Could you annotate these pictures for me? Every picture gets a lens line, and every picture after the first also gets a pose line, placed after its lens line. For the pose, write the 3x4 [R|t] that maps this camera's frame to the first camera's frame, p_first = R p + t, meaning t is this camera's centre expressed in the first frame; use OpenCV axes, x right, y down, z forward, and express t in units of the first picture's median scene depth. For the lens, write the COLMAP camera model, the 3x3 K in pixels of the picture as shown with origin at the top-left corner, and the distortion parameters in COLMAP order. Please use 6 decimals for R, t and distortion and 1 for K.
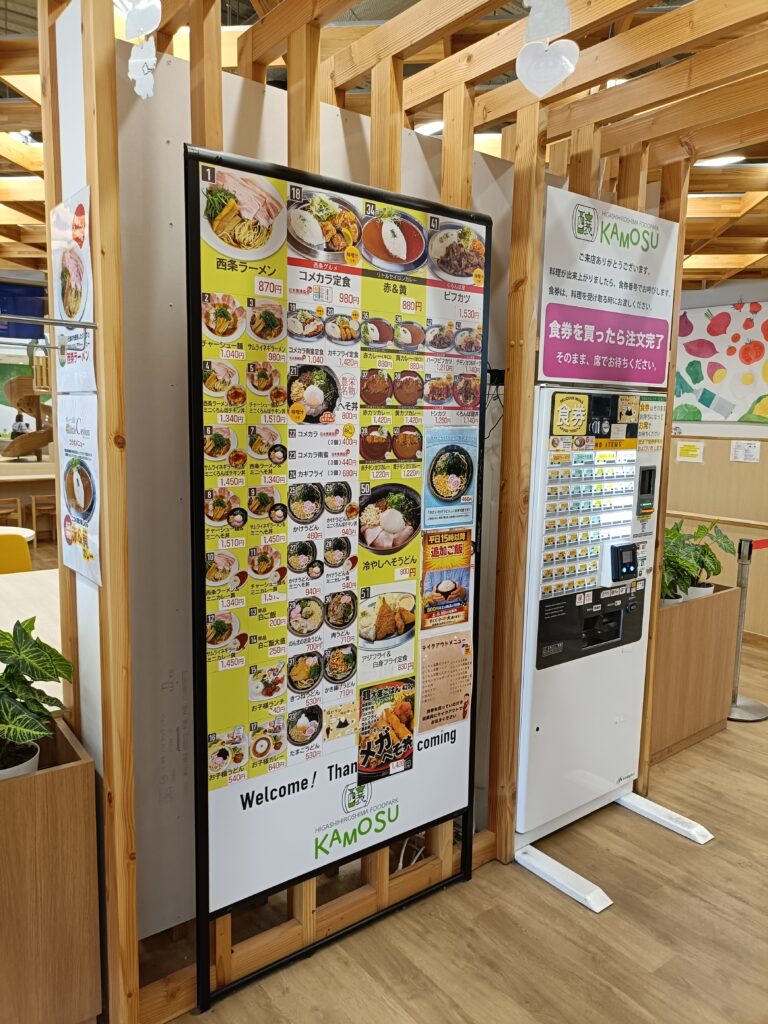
lens RADIAL K [[760.8, 0, 380.4], [0, 760.8, 505.8], [0, 0, 1]] dist [-0.002598, 0.001539]
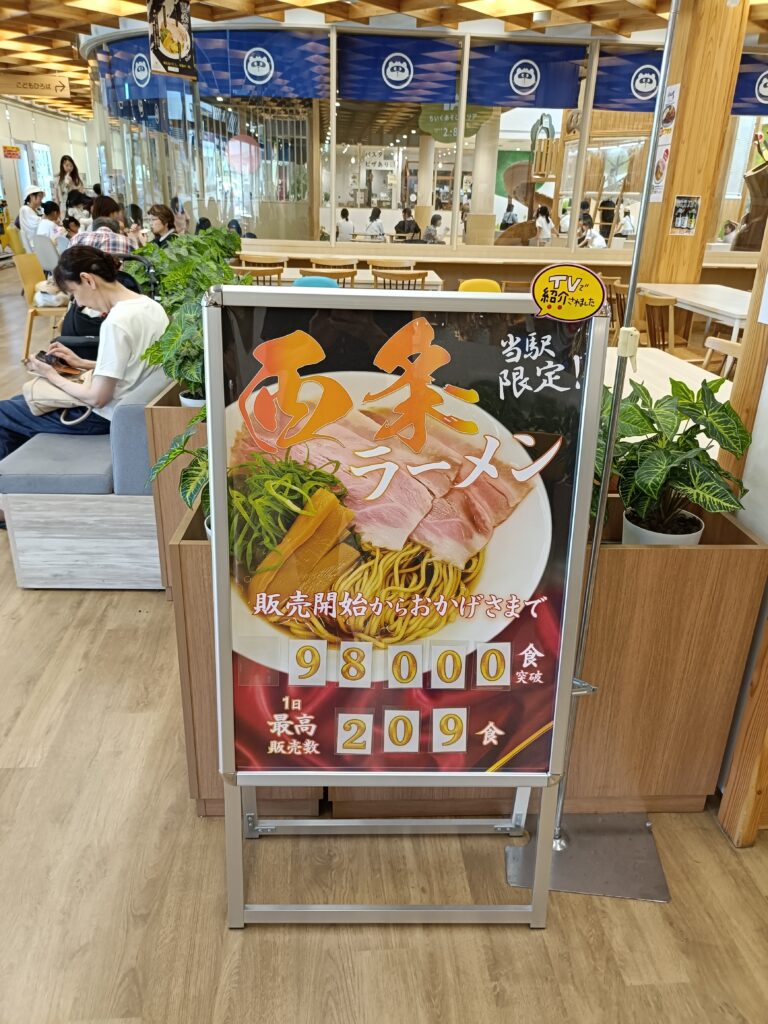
lens RADIAL K [[760.8, 0, 384.5], [0, 760.8, 516.8], [0, 0, 1]] dist [-0.002598, 0.001539]
pose [[0.835412, 0.222317, -0.502654, -0.320083], [-0.083415, 0.955233, 0.283852, 0.087202], [0.543257, -0.195205, 0.816558, 0.042899]]
